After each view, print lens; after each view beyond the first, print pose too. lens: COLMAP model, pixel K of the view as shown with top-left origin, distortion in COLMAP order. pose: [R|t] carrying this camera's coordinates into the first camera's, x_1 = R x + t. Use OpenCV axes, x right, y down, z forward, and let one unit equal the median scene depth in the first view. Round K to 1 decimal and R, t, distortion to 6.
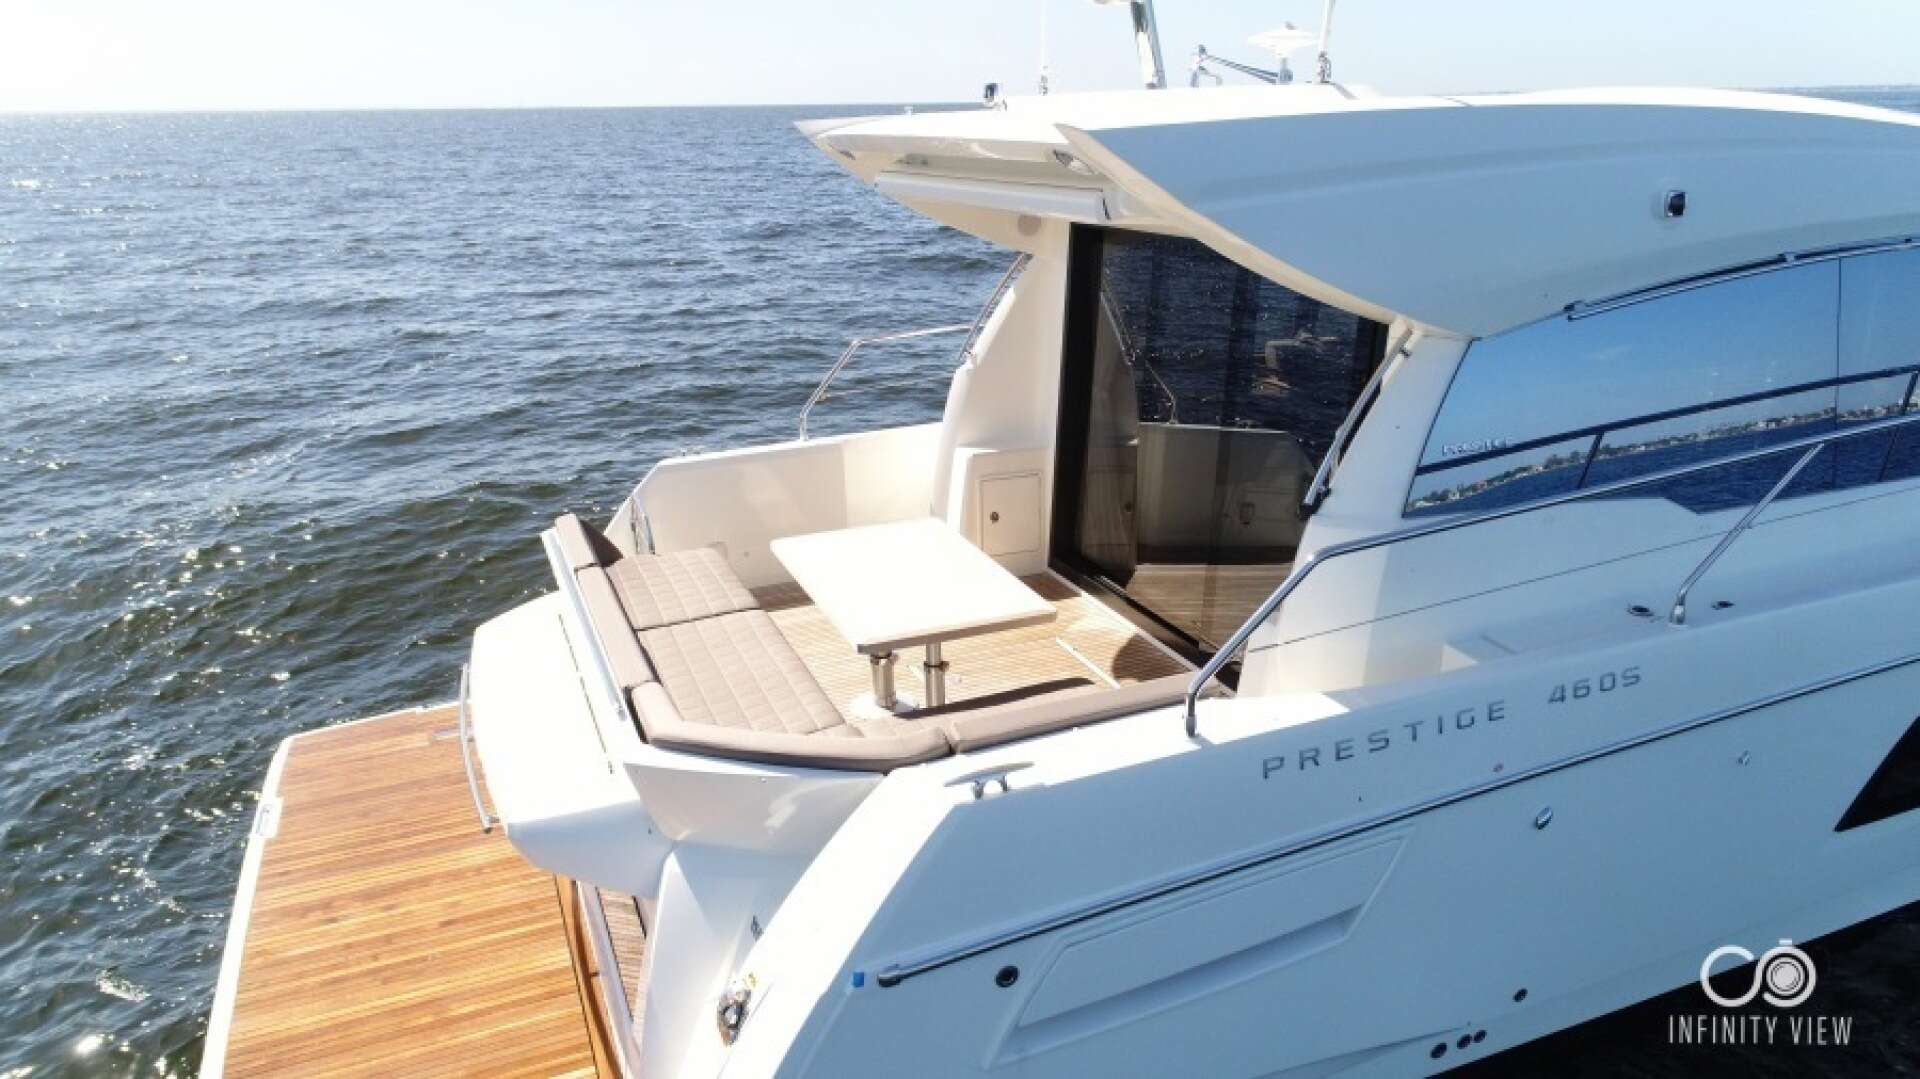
lens RADIAL K [[1283.8, 0, 960.0], [0, 1283.8, 539.5], [0, 0, 1]] dist [0.002183, -0.000483]
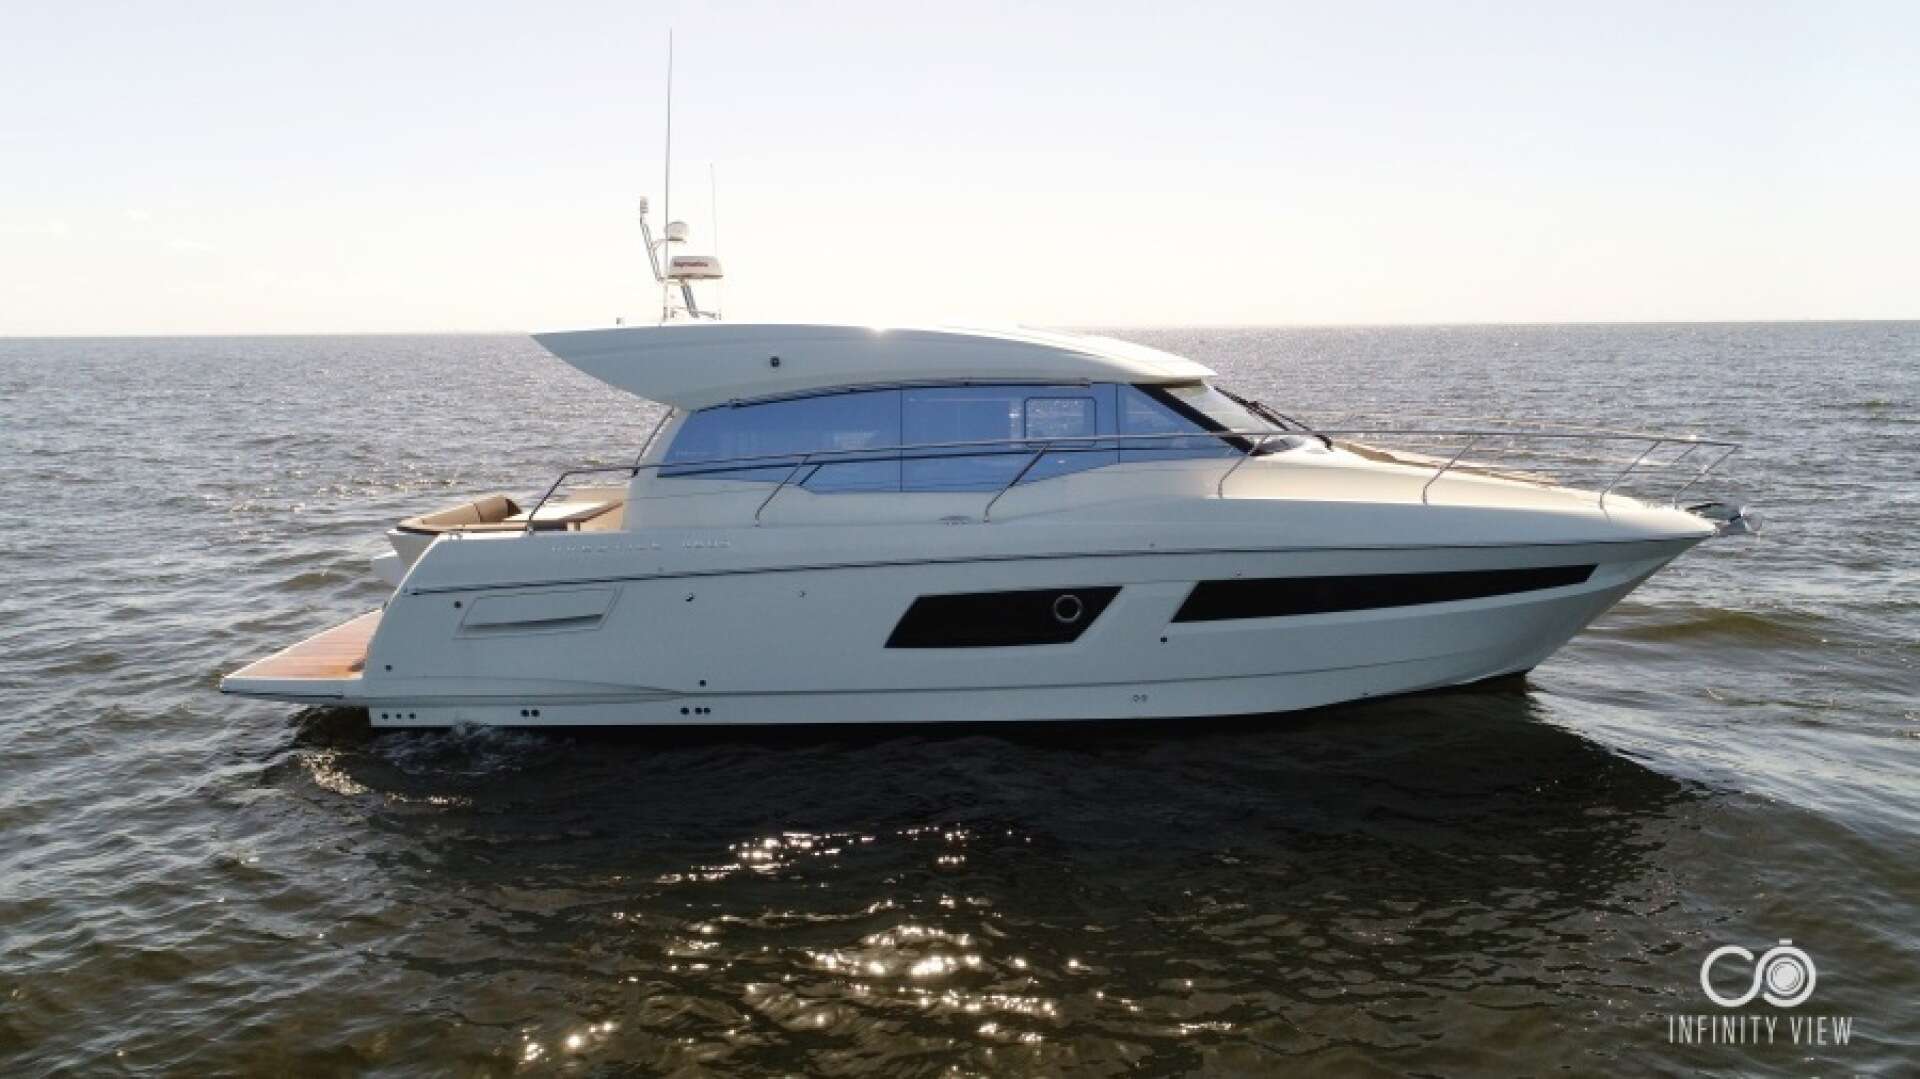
lens RADIAL K [[1283.8, 0, 960.0], [0, 1283.8, 539.5], [0, 0, 1]] dist [0.002183, -0.000483]
pose [[0.915074, 0.056397, -0.399322, 1.928816], [-0.119634, 0.983564, -0.135239, 0.380923], [0.385132, 0.171526, 0.906781, -1.090023]]
